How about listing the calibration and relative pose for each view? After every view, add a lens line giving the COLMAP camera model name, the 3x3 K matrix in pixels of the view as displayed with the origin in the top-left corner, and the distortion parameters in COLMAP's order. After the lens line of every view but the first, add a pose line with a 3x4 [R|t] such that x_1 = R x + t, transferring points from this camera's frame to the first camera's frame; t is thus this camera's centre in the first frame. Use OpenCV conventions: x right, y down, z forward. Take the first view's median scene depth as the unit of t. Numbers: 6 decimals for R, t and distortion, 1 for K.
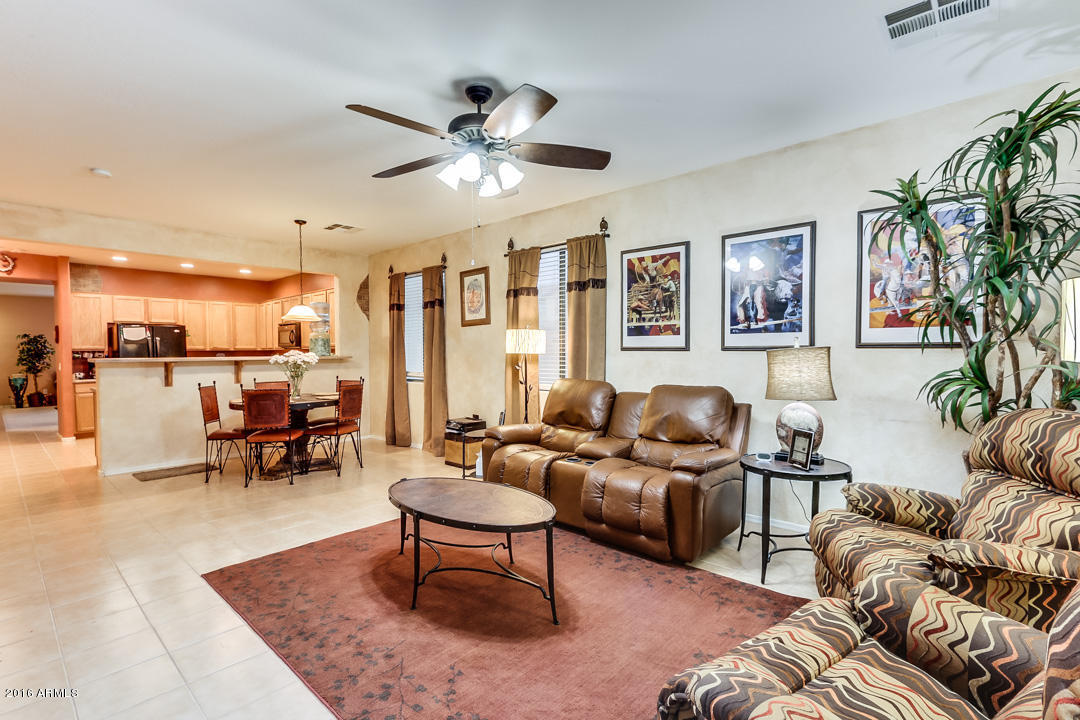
lens RADIAL K [[501.5, 0, 542.8], [0, 501.5, 363.6], [0, 0, 1]] dist [0.000909, 0.002477]
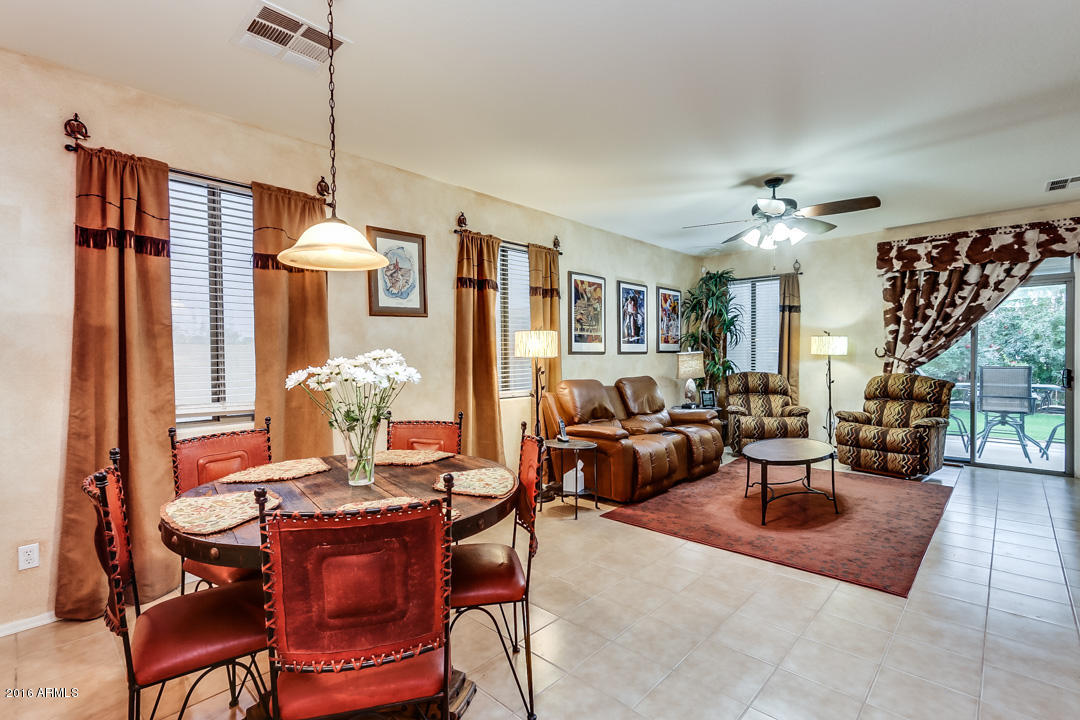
lens RADIAL K [[501.5, 0, 547.0], [0, 501.5, 362.1], [0, 0, 1]] dist [0.000909, 0.002477]
pose [[0.006420, -0.009218, 0.999937, -0.752435], [0.035280, 0.999337, 0.008986, -0.014426], [-0.999357, 0.035220, 0.006741, 0.763022]]
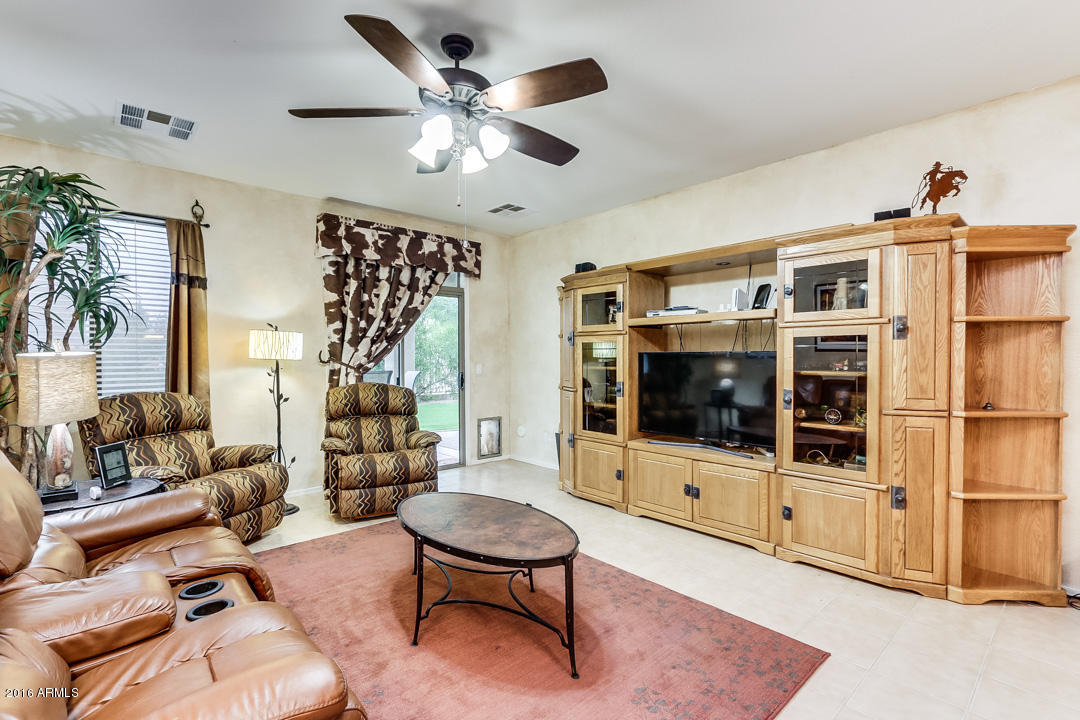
lens RADIAL K [[501.5, 0, 545.8], [0, 501.5, 363.0], [0, 0, 1]] dist [0.000909, 0.002477]
pose [[-0.994198, 0.004319, 0.107483, -0.159851], [0.008565, 0.999200, 0.039073, -0.019025], [-0.107228, 0.039767, -0.993439, 0.831415]]
